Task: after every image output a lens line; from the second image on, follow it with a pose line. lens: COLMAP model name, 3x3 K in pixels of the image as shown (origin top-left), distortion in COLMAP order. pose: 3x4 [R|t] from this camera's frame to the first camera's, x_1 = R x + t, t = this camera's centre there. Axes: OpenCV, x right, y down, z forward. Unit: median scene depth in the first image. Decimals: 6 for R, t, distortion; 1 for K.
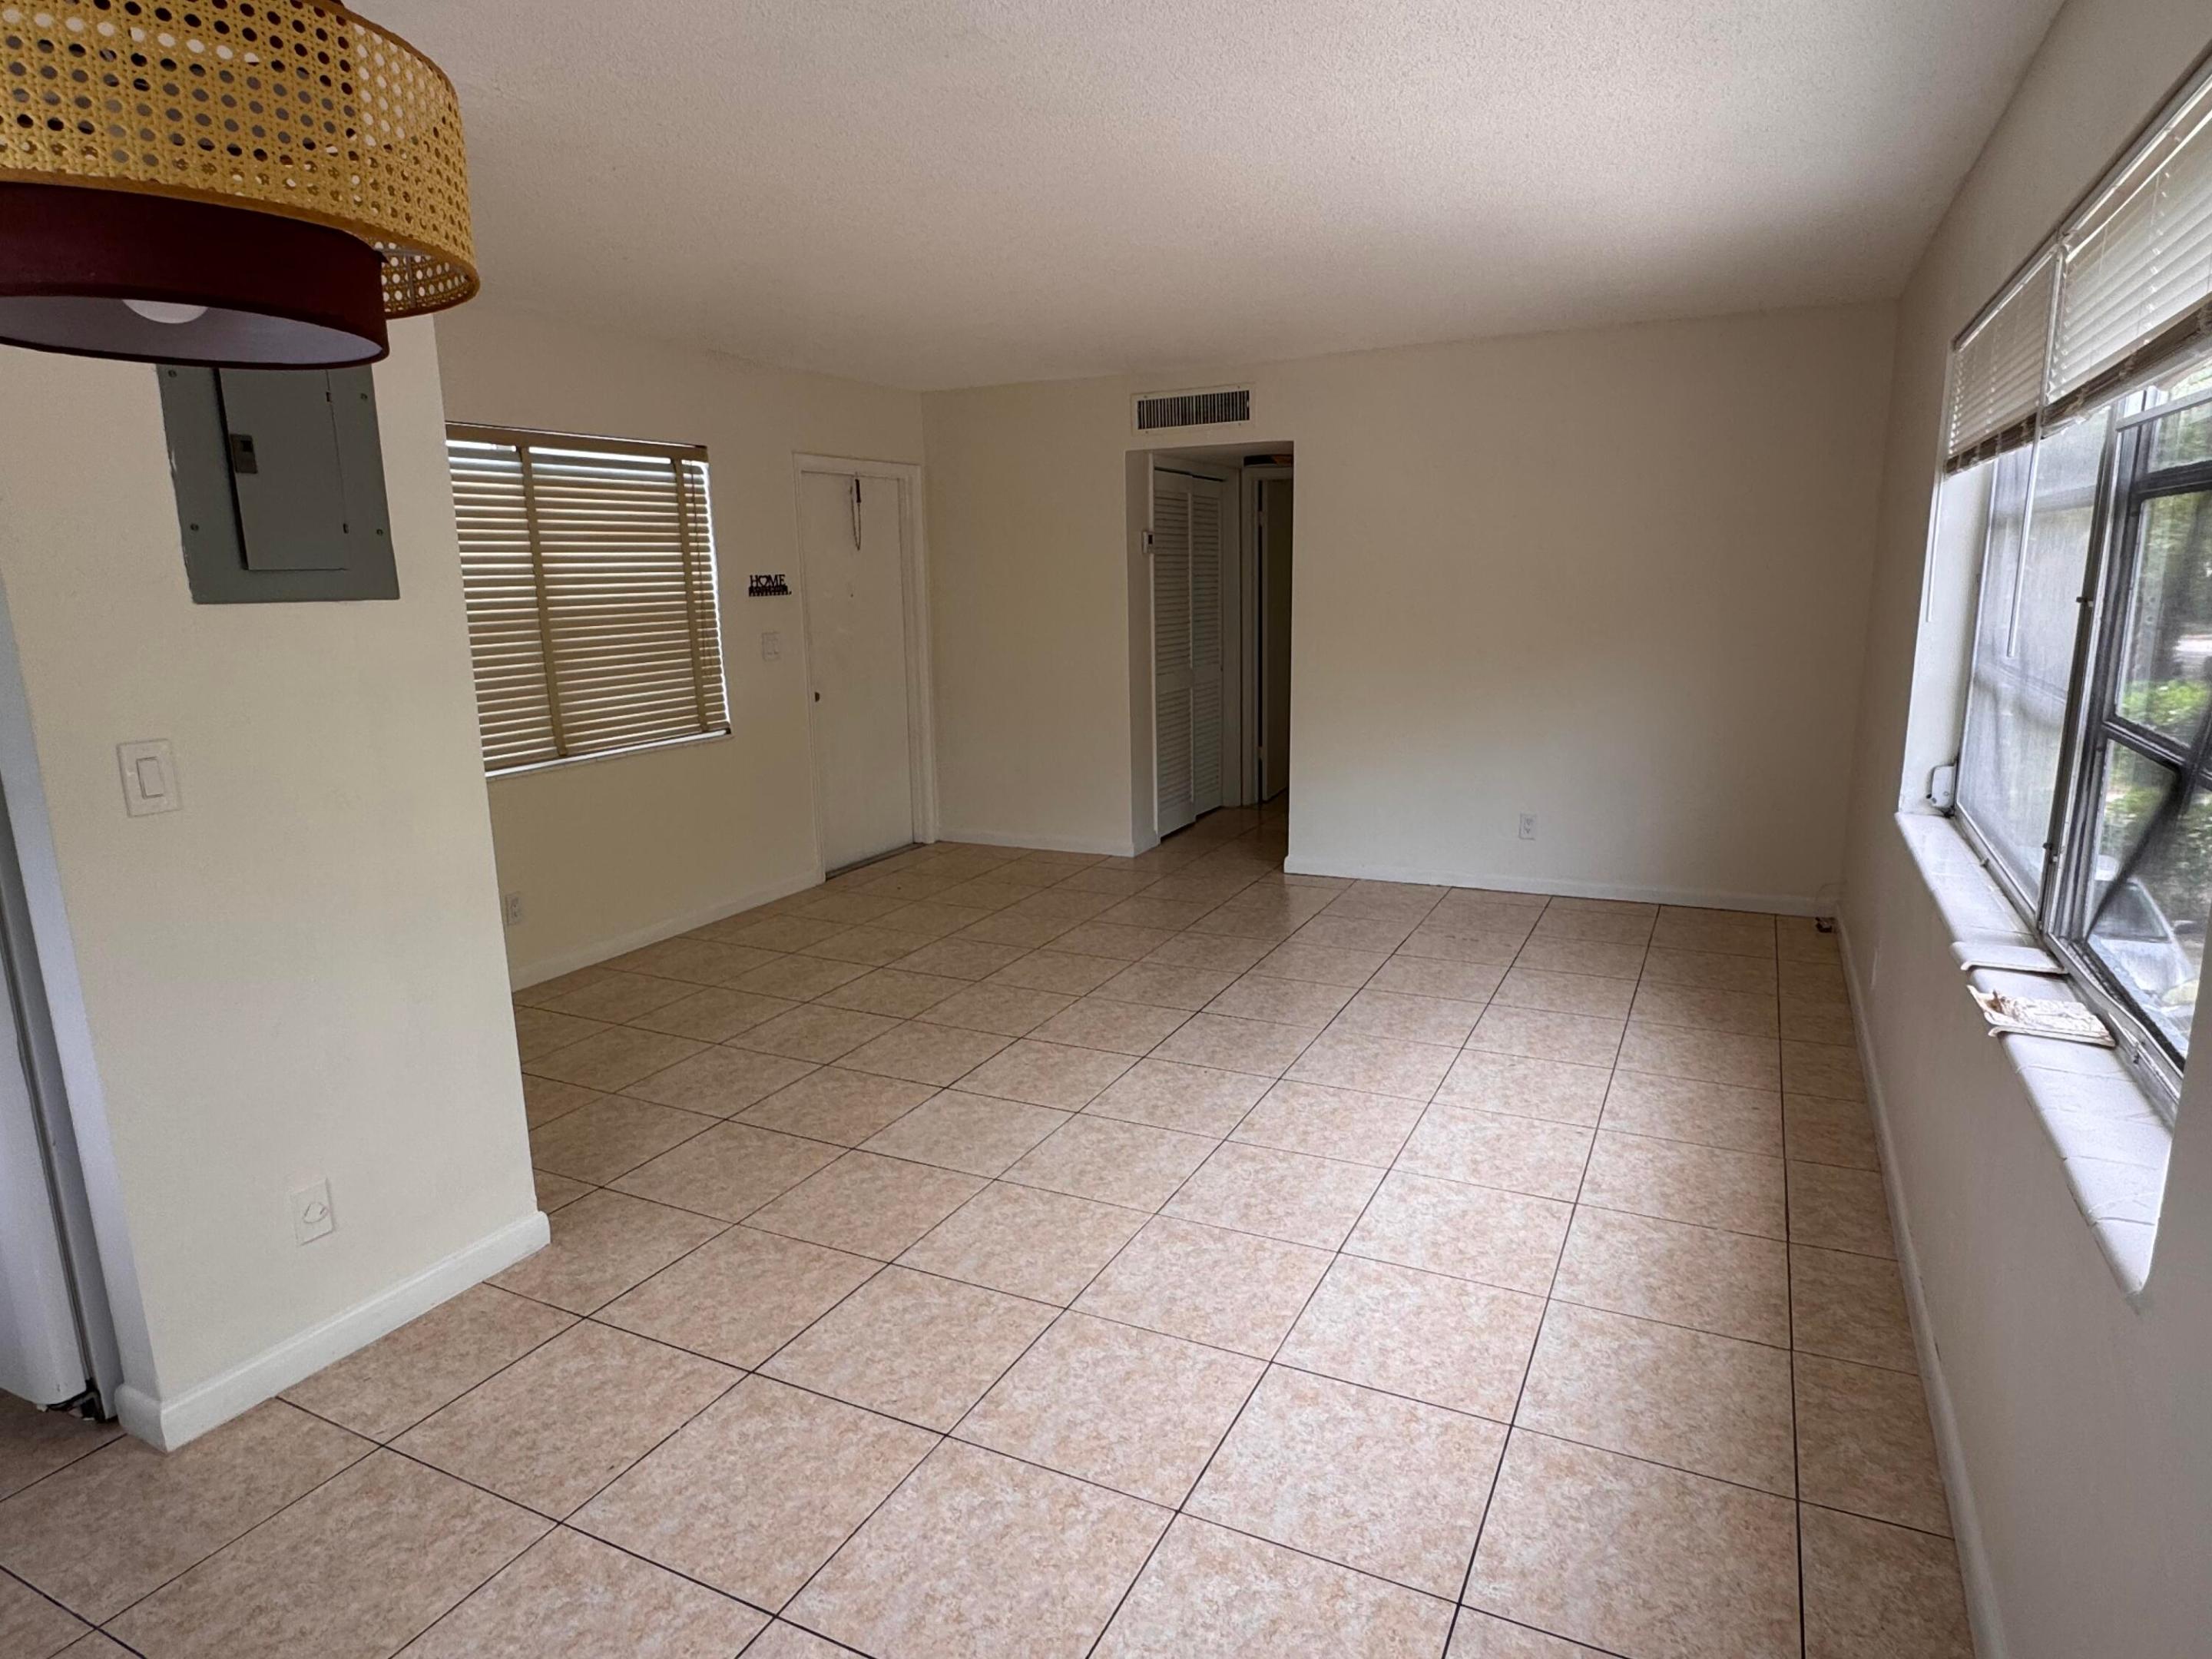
lens RADIAL K [[1272.9, 0, 1126.8], [0, 1272.9, 811.2], [0, 0, 1]] dist [-0.009180, 0.001794]
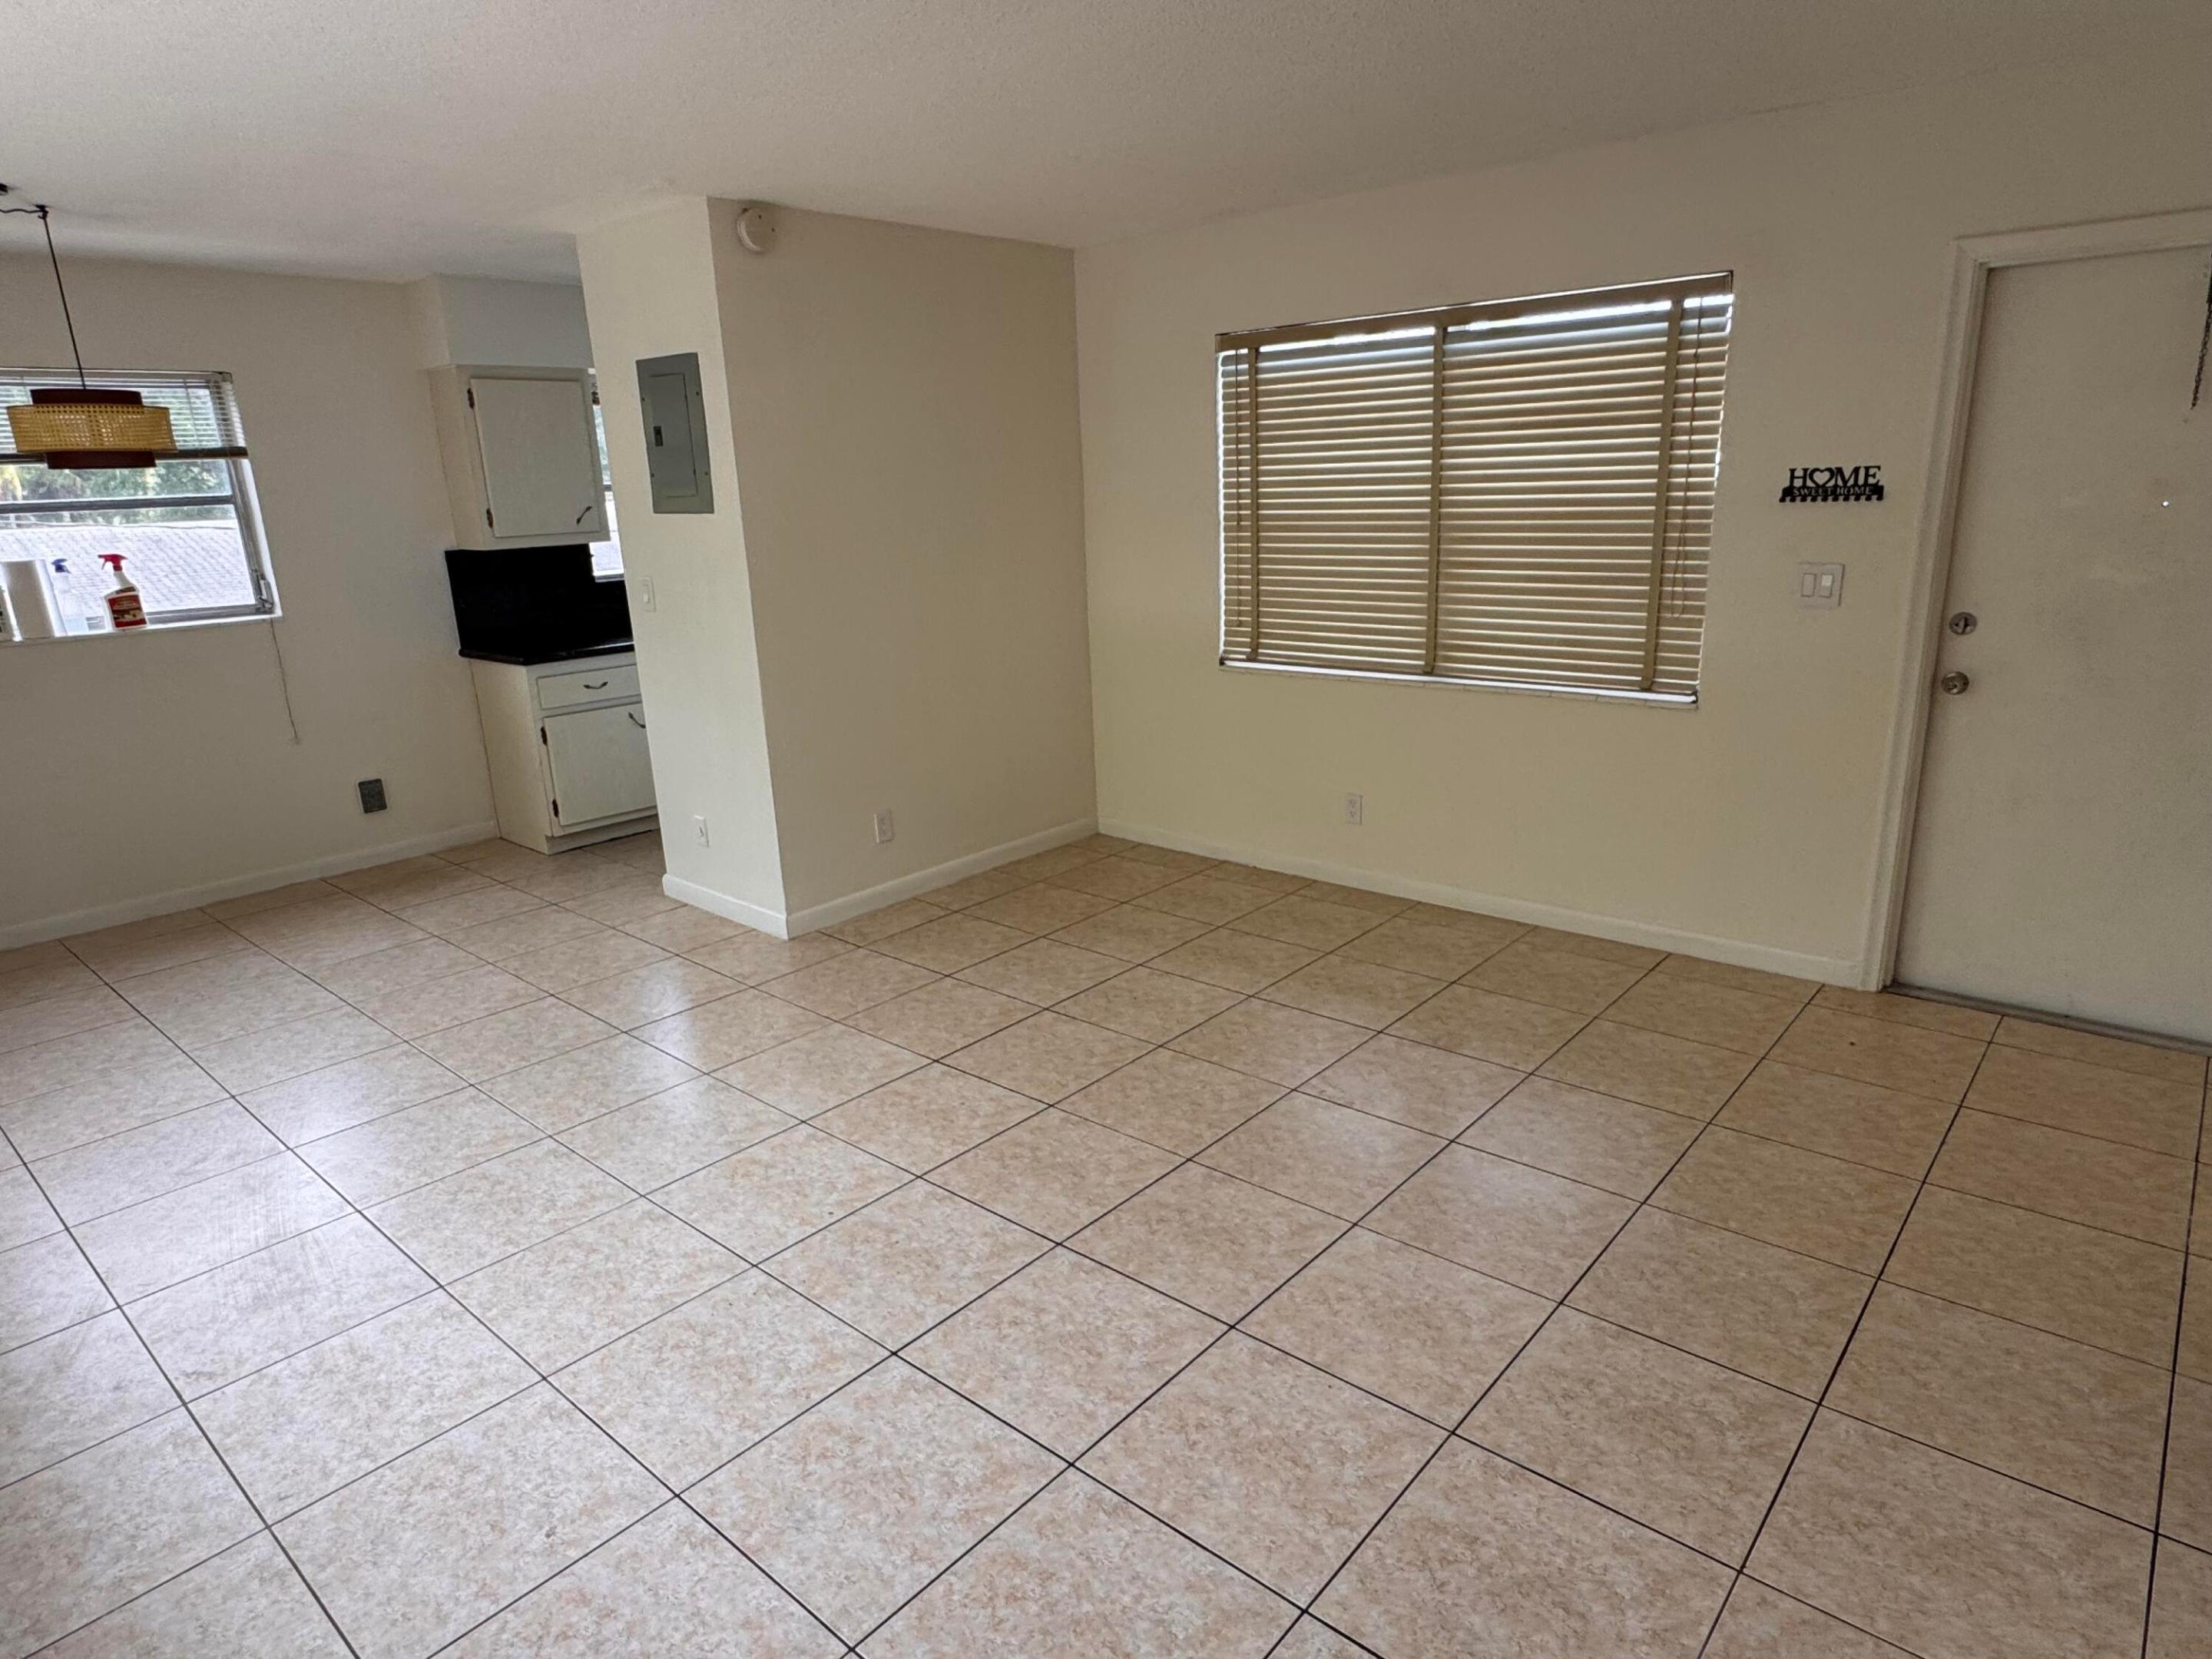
lens RADIAL K [[1272.9, 0, 1108.4], [0, 1272.9, 847.8], [0, 0, 1]] dist [-0.009180, 0.001794]
pose [[-0.255459, 0.297991, -0.919751, 0.632362], [-0.143856, 0.929011, 0.340947, -0.262783], [0.956058, 0.219410, -0.194456, 1.251106]]
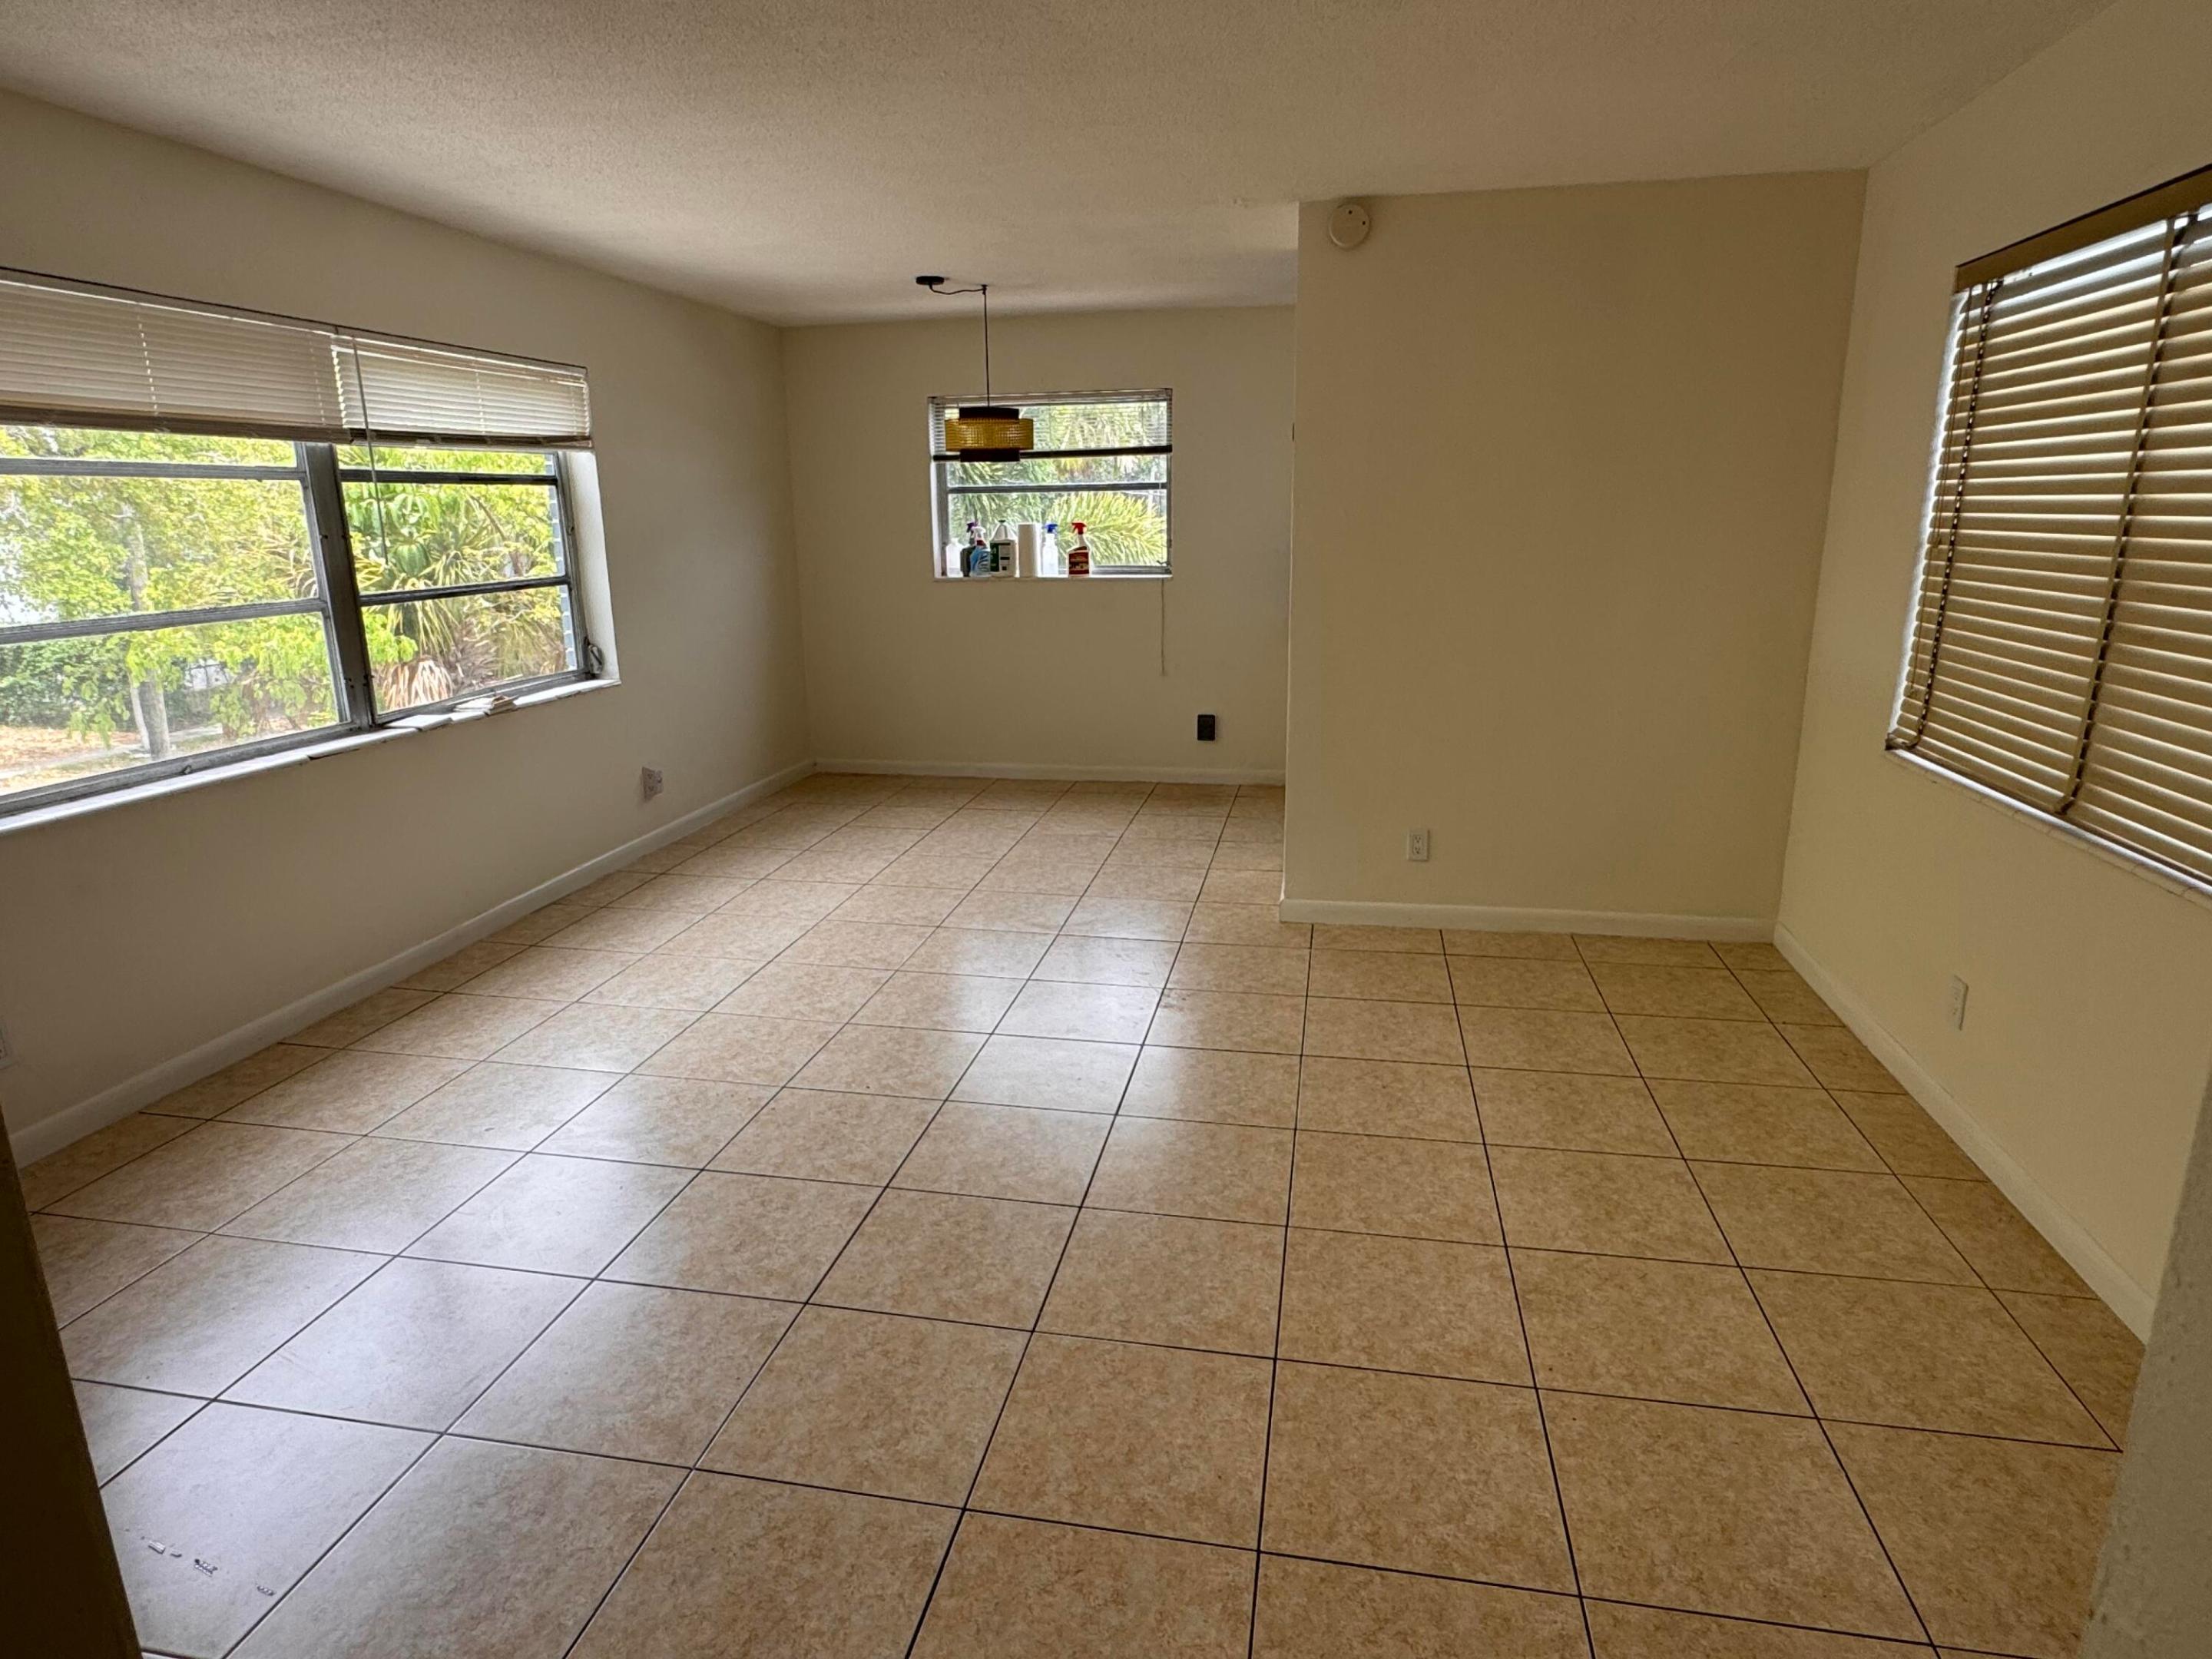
lens RADIAL K [[1272.9, 0, 1109.0], [0, 1272.9, 851.0], [0, 0, 1]] dist [-0.009180, 0.001794]
pose [[-0.963232, 0.097979, -0.250167, 0.105645], [-0.021749, 0.899641, 0.436089, -0.325373], [0.267788, 0.425496, -0.864432, 1.732734]]
